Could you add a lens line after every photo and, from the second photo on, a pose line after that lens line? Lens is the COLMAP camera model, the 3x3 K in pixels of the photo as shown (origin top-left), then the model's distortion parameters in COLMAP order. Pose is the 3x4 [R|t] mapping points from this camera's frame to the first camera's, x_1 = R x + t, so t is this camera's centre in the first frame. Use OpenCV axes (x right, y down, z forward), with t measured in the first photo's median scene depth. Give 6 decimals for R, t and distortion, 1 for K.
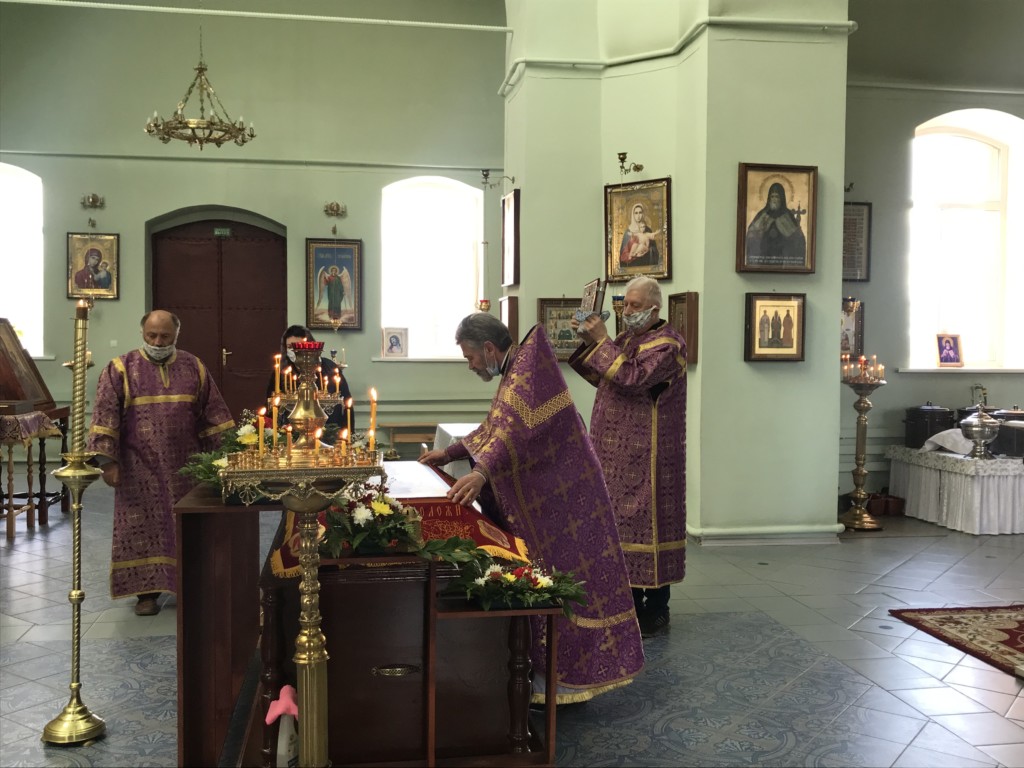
lens RADIAL K [[1006.9, 0, 510.3], [0, 1006.9, 378.6], [0, 0, 1]] dist [0.163867, -0.485781]
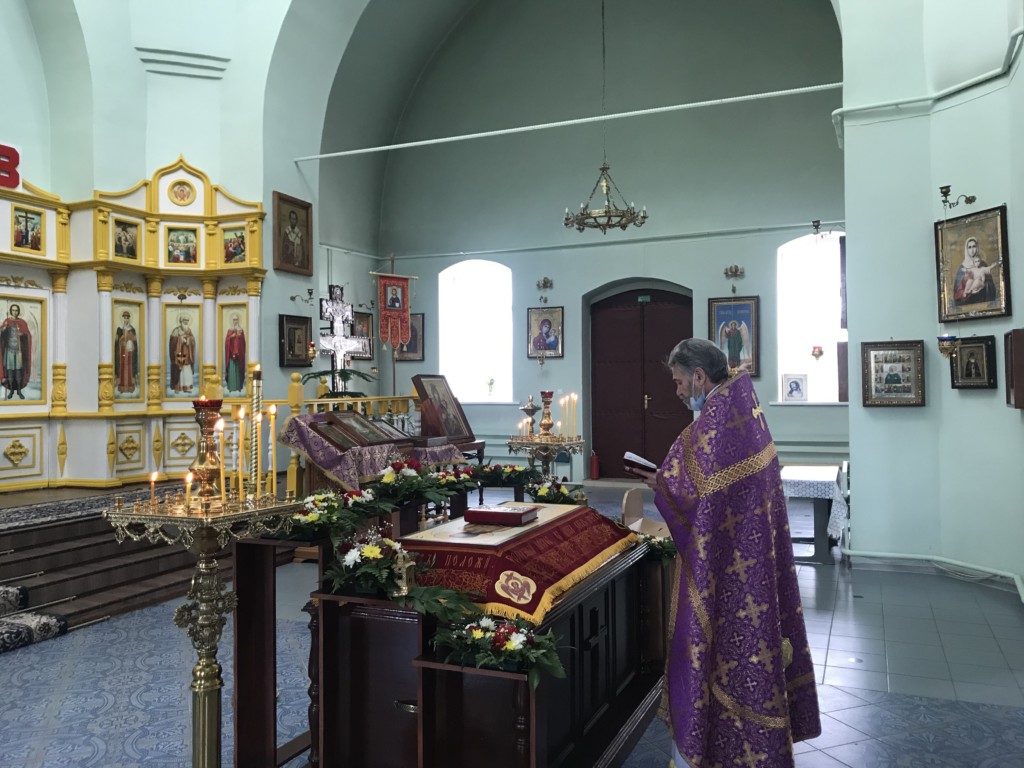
lens RADIAL K [[838.7, 0, 512.8], [0, 838.7, 374.8], [0, 0, 1]] dist [0.008808, 0.008925]
pose [[0.842354, -0.021277, -0.538504, 0.183949], [-0.005871, 0.998799, -0.048648, -0.005995], [0.538892, 0.044141, 0.841217, 0.125701]]
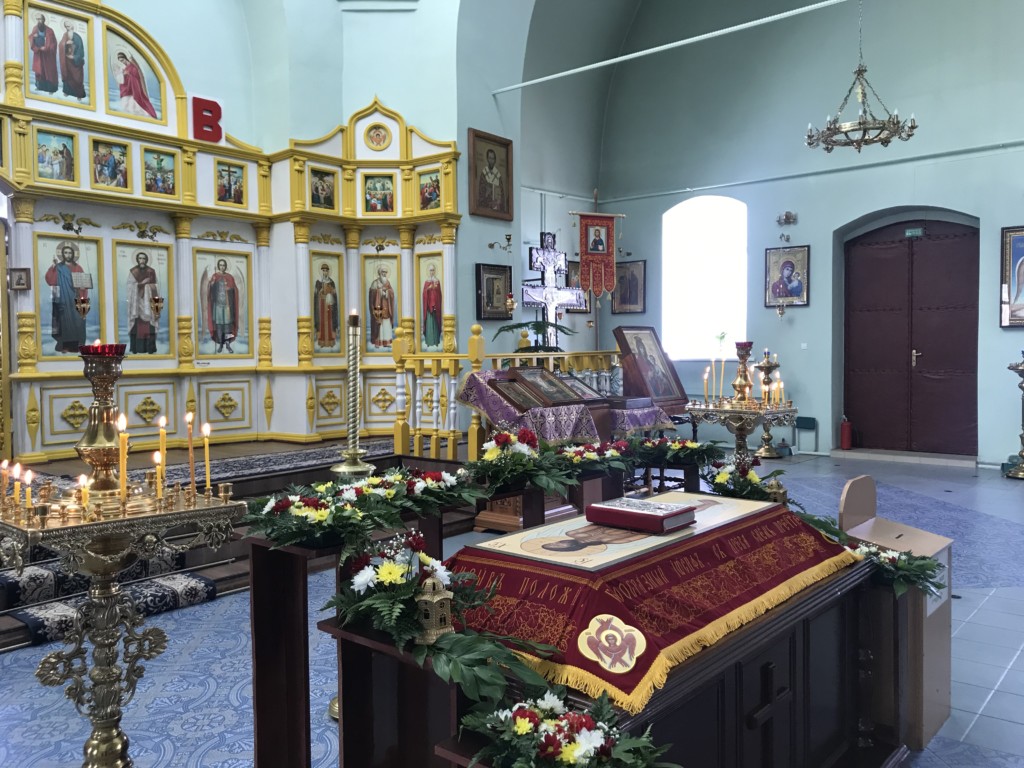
lens RADIAL K [[838.9, 0, 510.3], [0, 838.9, 381.0], [0, 0, 1]] dist [0.017547, -0.015247]
pose [[0.643072, 0.018722, -0.765577, 0.146204], [-0.014051, 0.999821, 0.012647, -0.006380], [0.765677, 0.002624, 0.643220, 0.261699]]
